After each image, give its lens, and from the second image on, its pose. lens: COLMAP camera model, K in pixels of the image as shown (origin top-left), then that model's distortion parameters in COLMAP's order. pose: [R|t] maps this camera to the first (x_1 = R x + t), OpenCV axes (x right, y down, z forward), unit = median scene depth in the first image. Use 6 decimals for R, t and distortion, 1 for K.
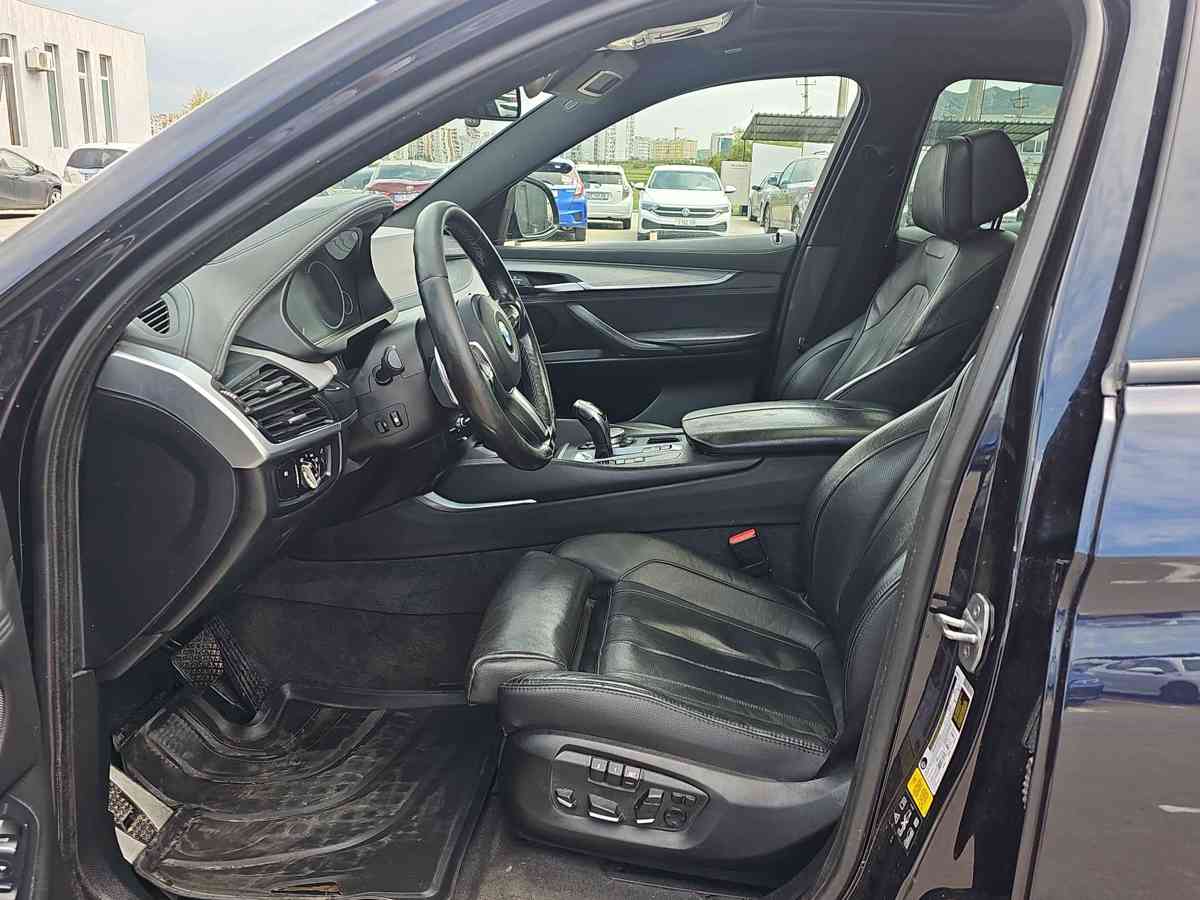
lens RADIAL K [[1018.0, 0, 607.4], [0, 1018.0, 453.1], [0, 0, 1]] dist [0.088062, -0.116124]
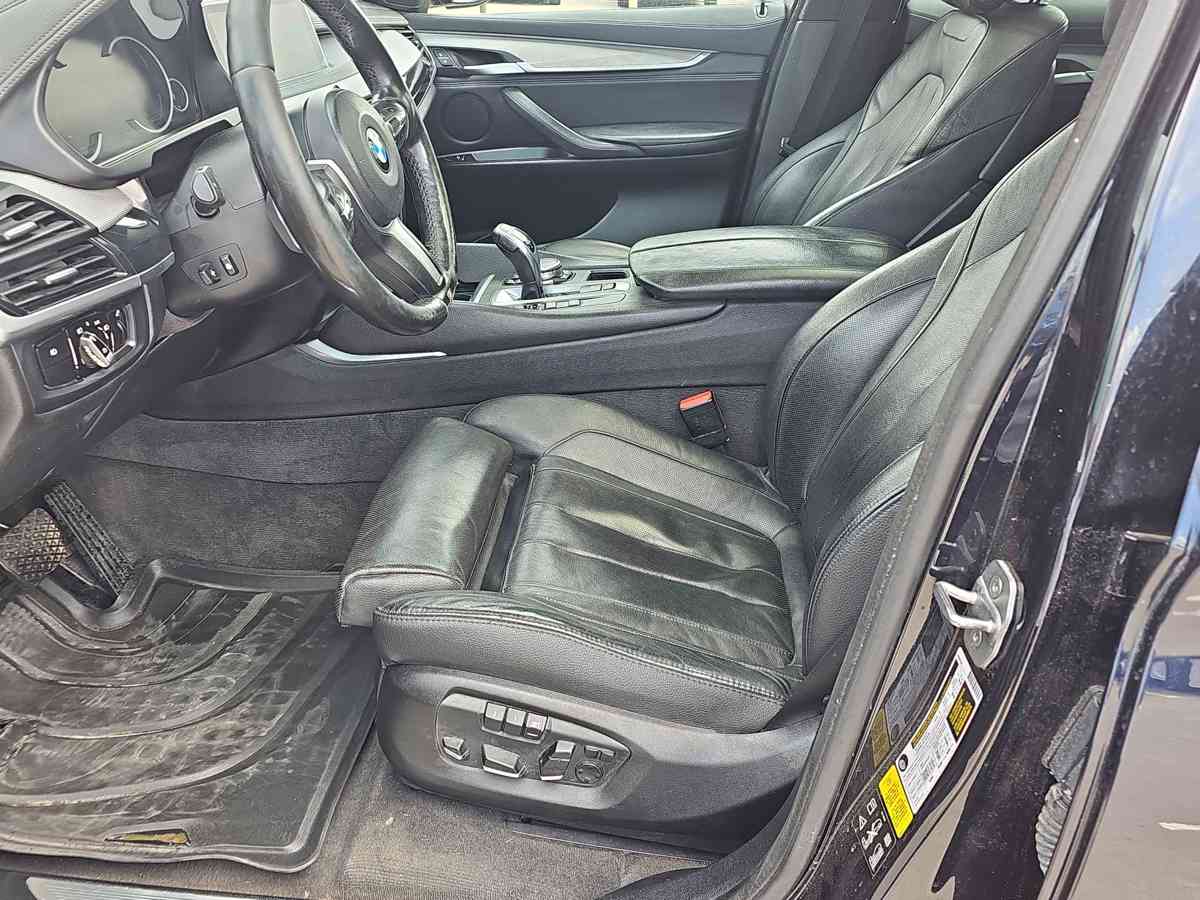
lens RADIAL K [[1018.0, 0, 583.5], [0, 1018.0, 452.5], [0, 0, 1]] dist [0.088062, -0.116124]
pose [[0.999875, 0.015695, 0.002146, 0.048751], [-0.015803, 0.978942, 0.203526, -0.052586], [0.001094, -0.203534, 0.979067, 0.221280]]
